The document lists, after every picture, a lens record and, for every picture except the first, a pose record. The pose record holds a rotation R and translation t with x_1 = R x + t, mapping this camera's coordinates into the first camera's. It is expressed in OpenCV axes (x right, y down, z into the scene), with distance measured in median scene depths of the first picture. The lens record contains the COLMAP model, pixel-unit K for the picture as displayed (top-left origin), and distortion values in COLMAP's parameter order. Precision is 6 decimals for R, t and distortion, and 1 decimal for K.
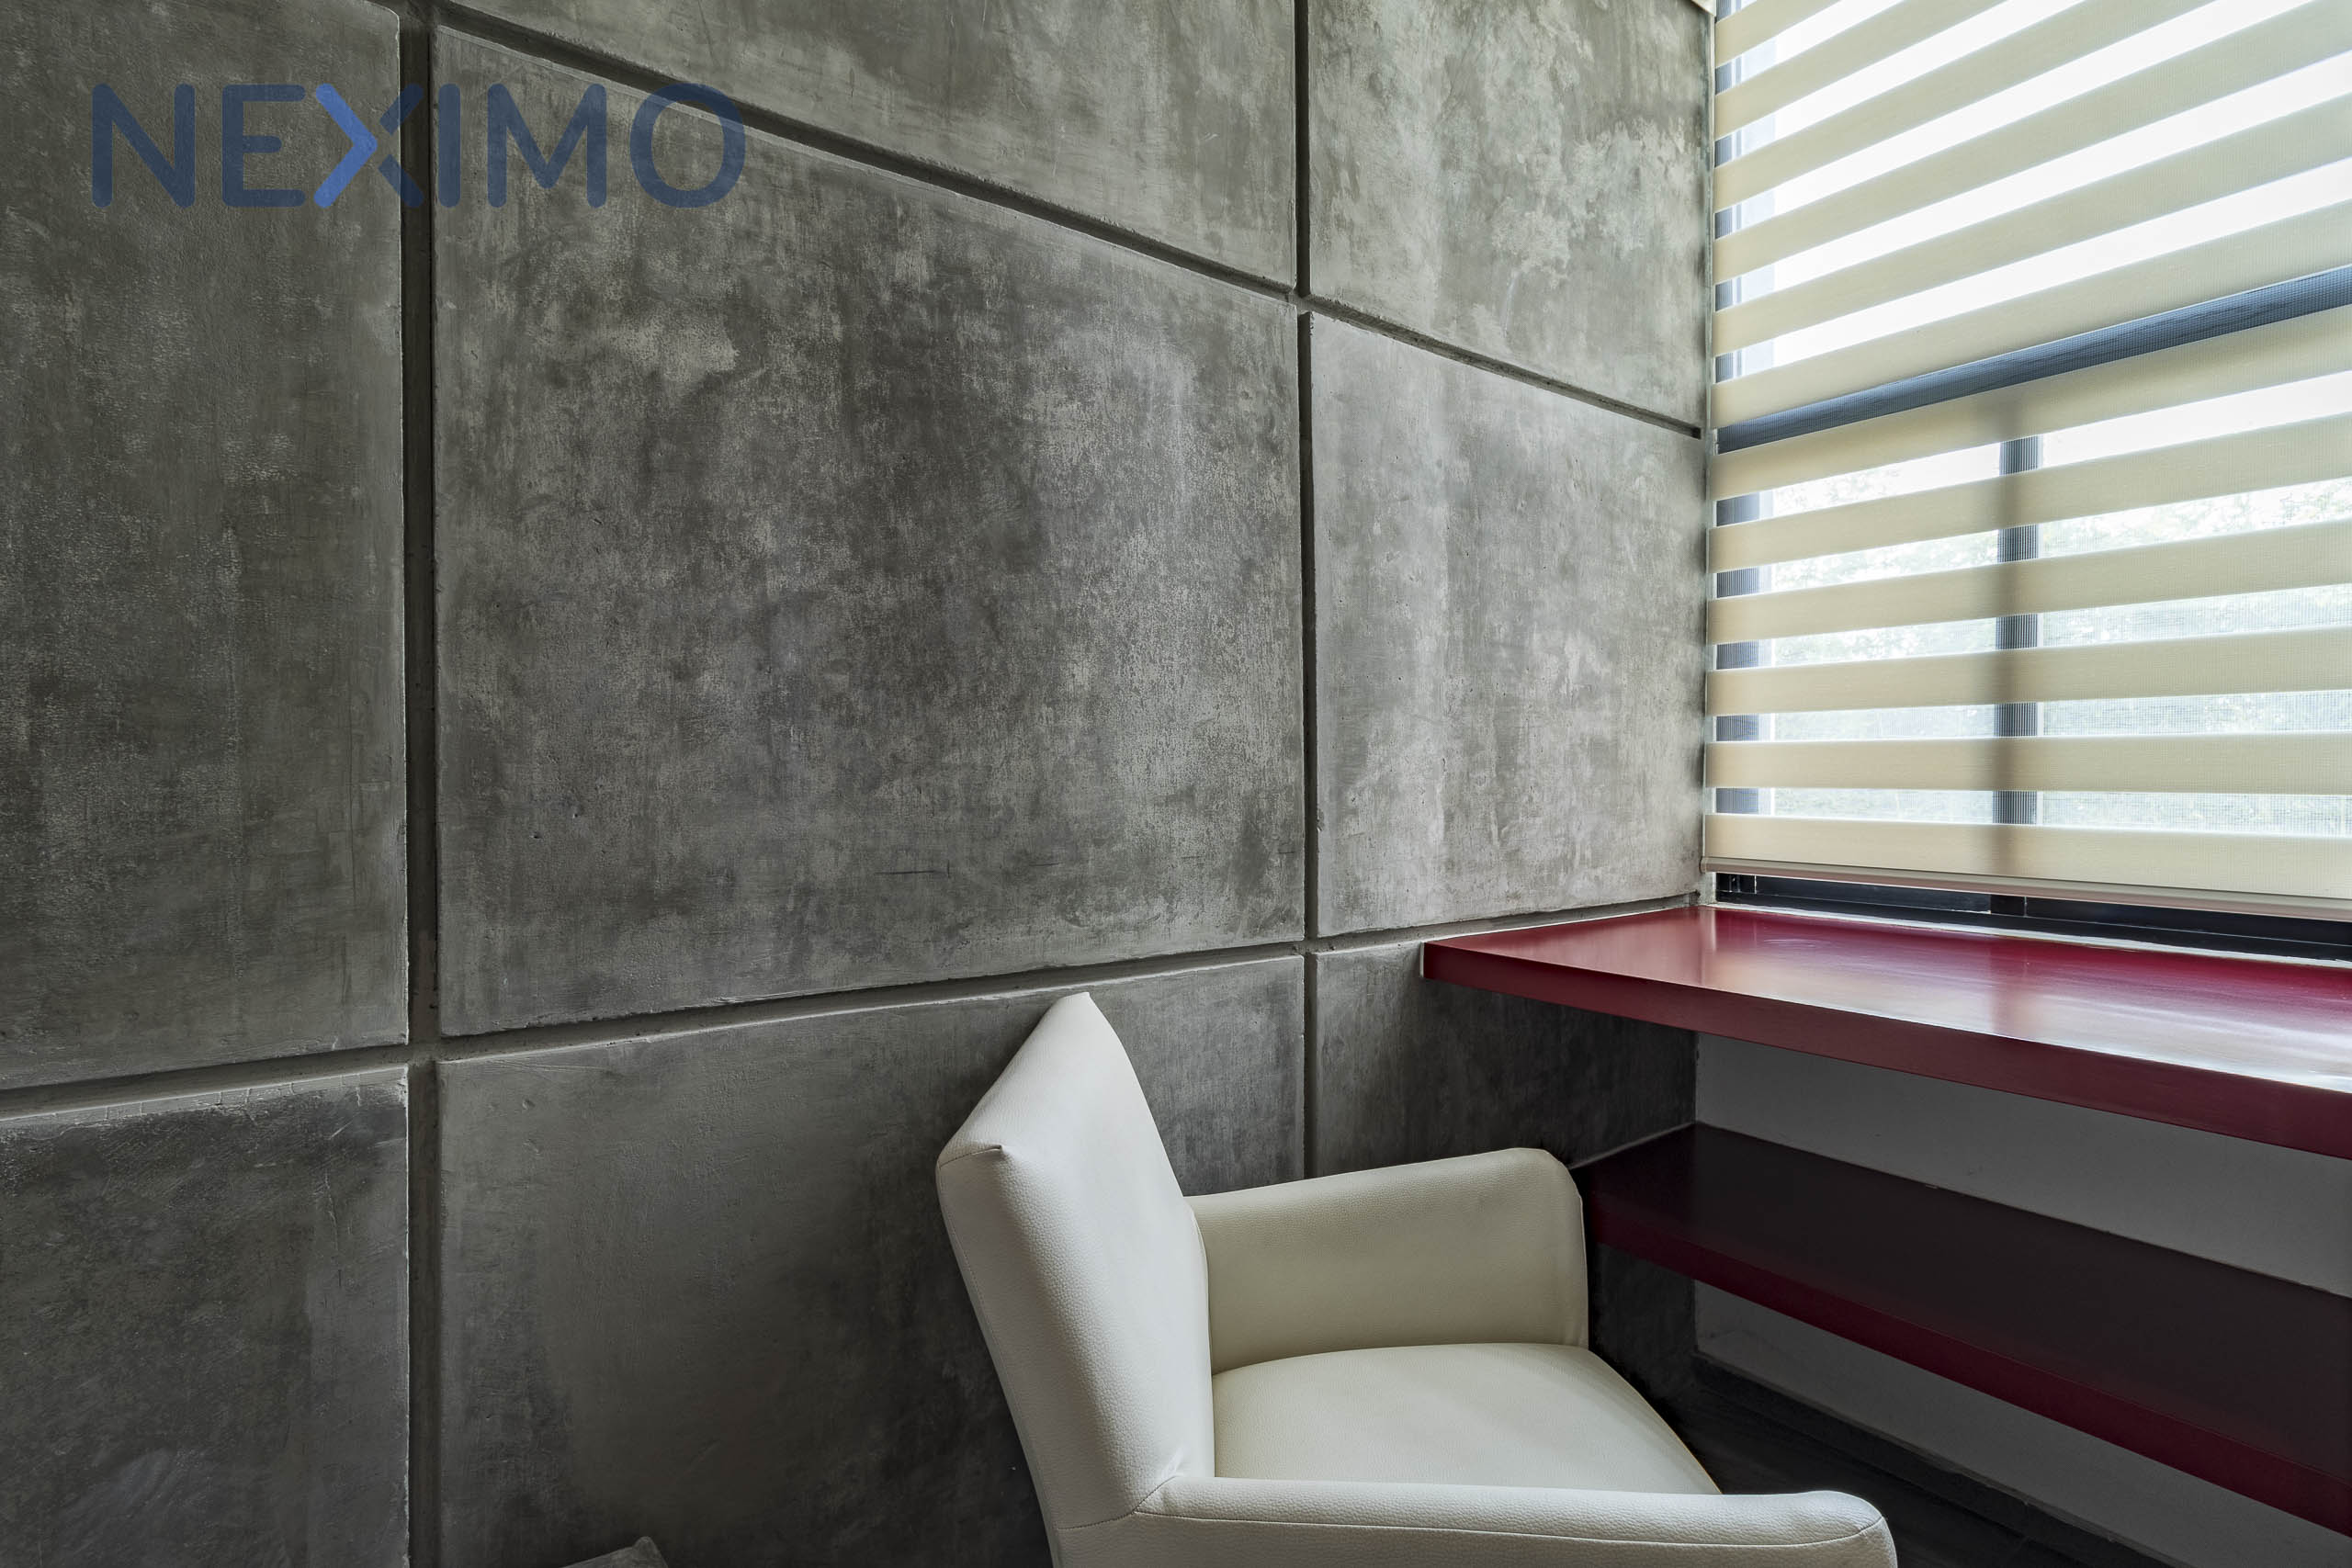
lens RADIAL K [[1108.5, 0, 1169.9], [0, 1108.5, 798.4], [0, 0, 1]] dist [0.002038, 0.000434]
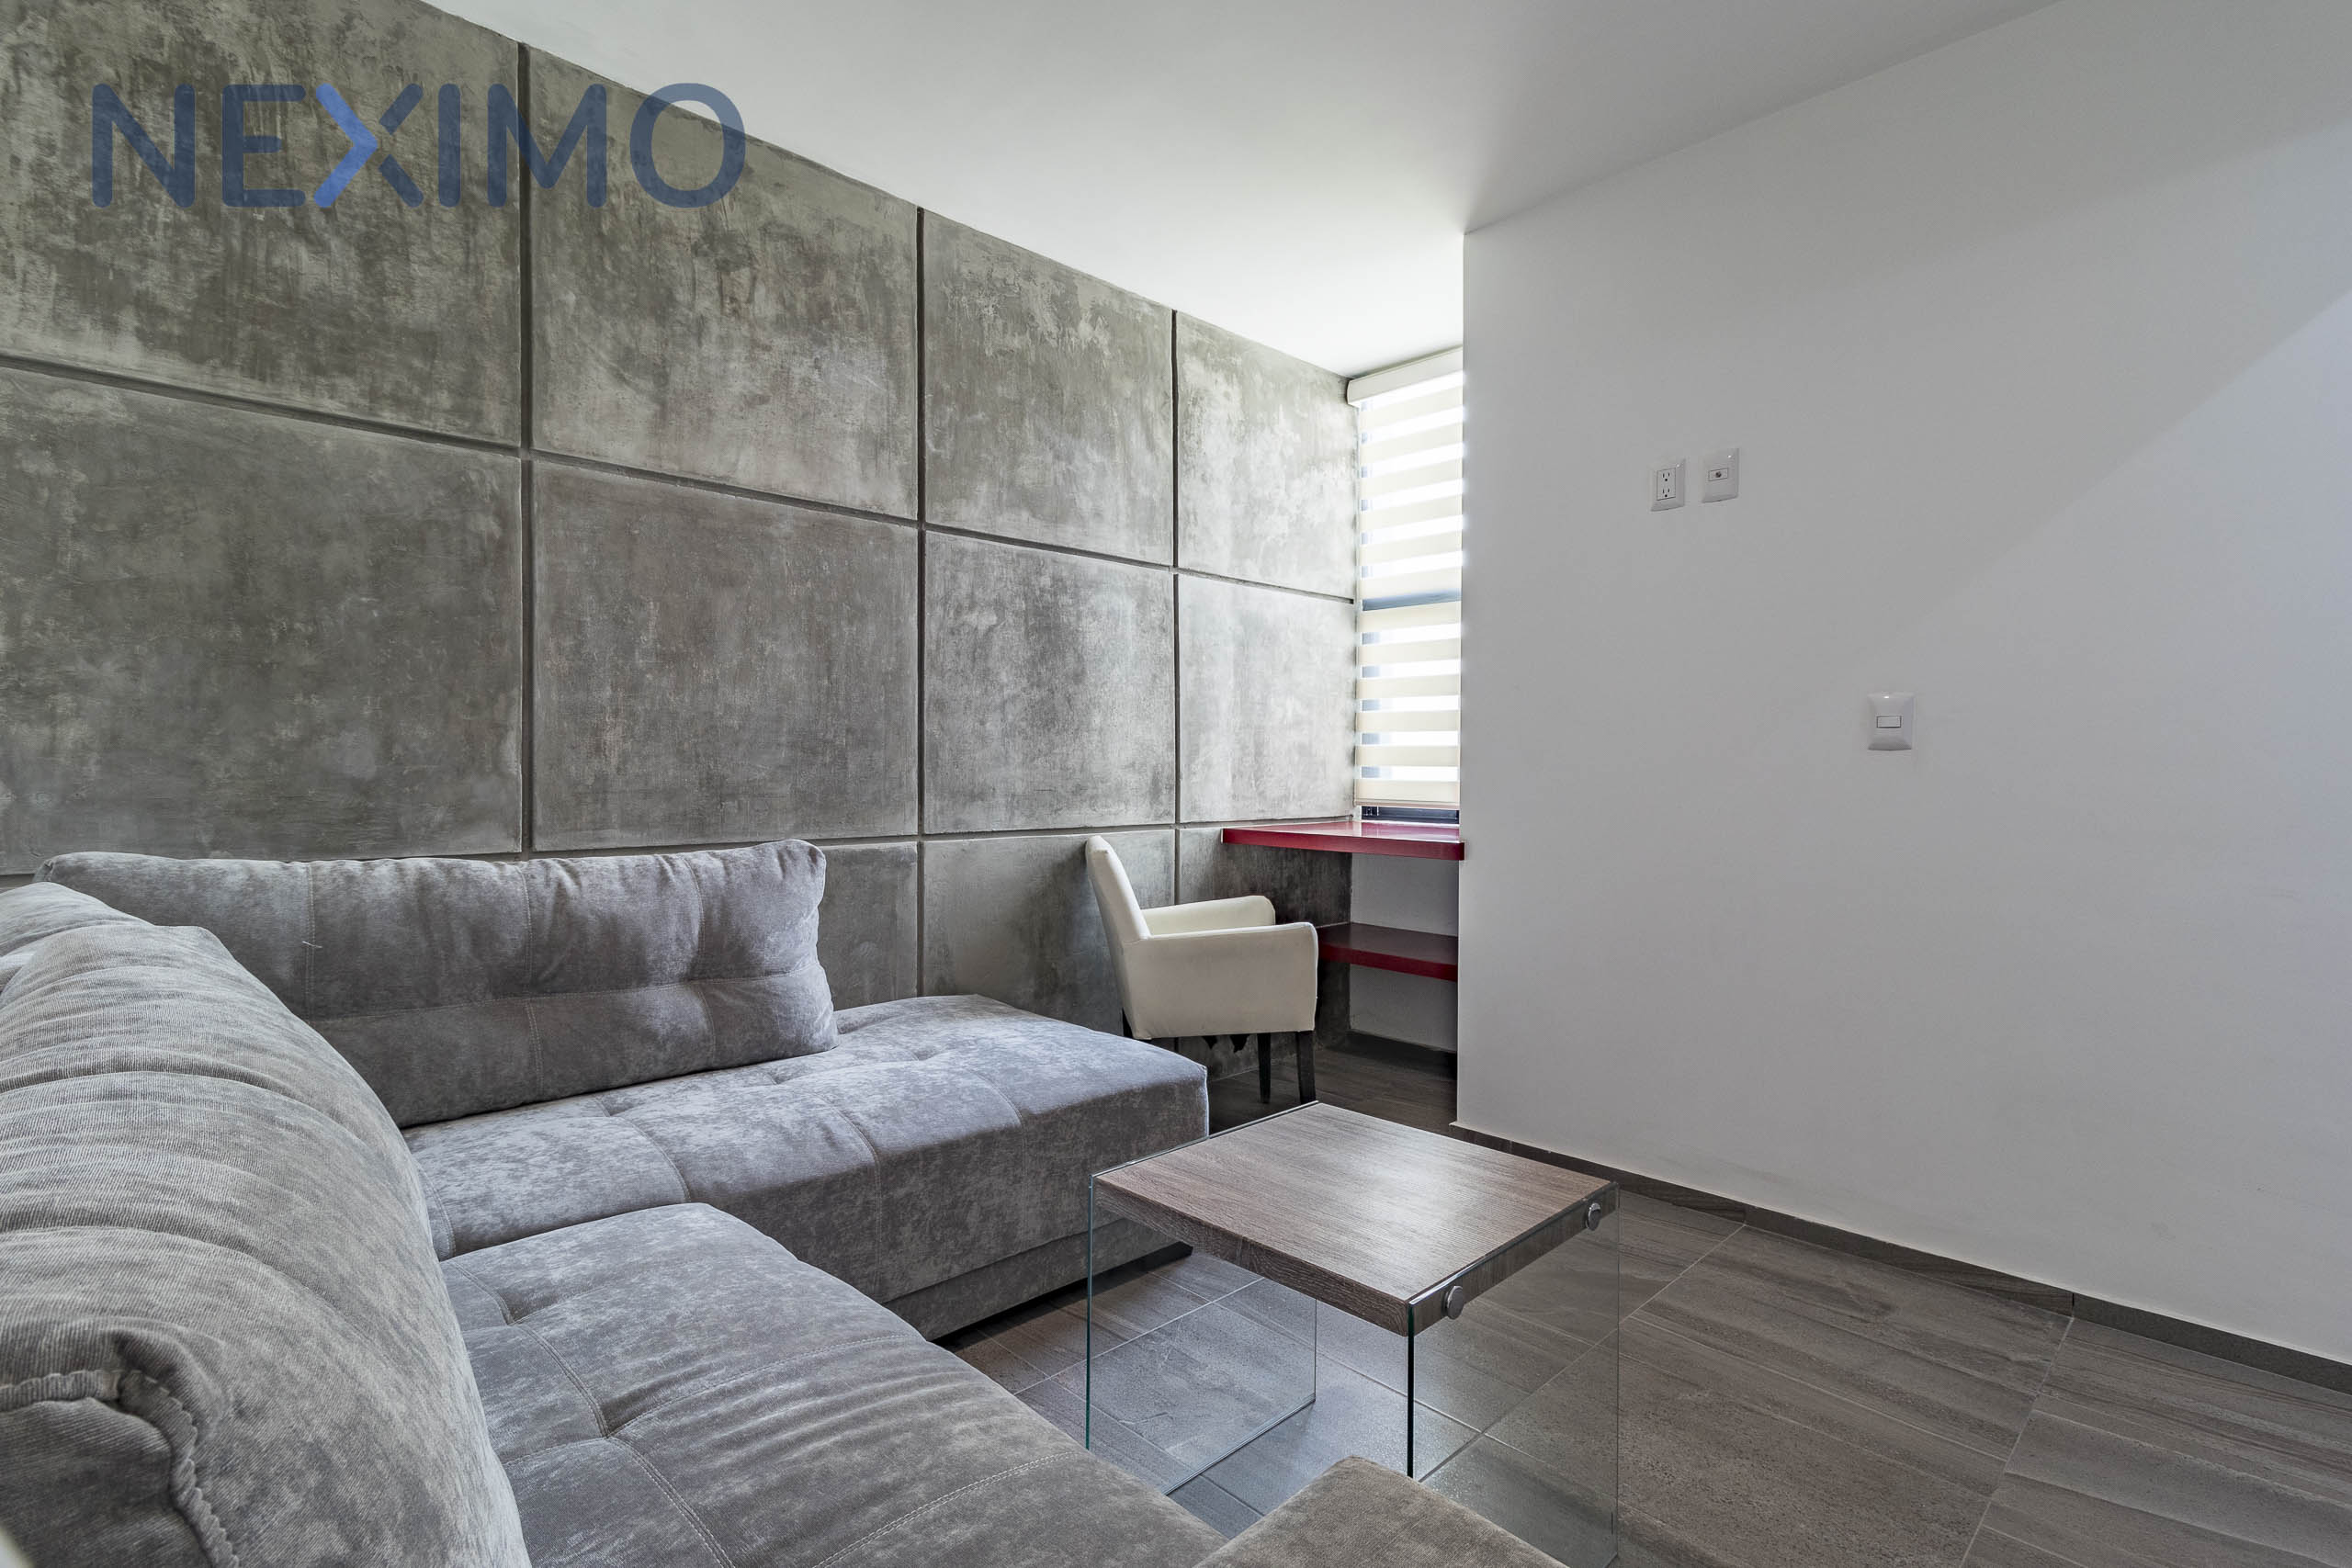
lens RADIAL K [[1108.5, 0, 1169.9], [0, 1108.5, 798.4], [0, 0, 1]] dist [0.002038, 0.000434]
pose [[0.989413, 0.002833, 0.145097, -0.275079], [-0.004409, 0.999935, 0.010538, 0.047315], [-0.145058, -0.011066, 0.989361, -1.604012]]
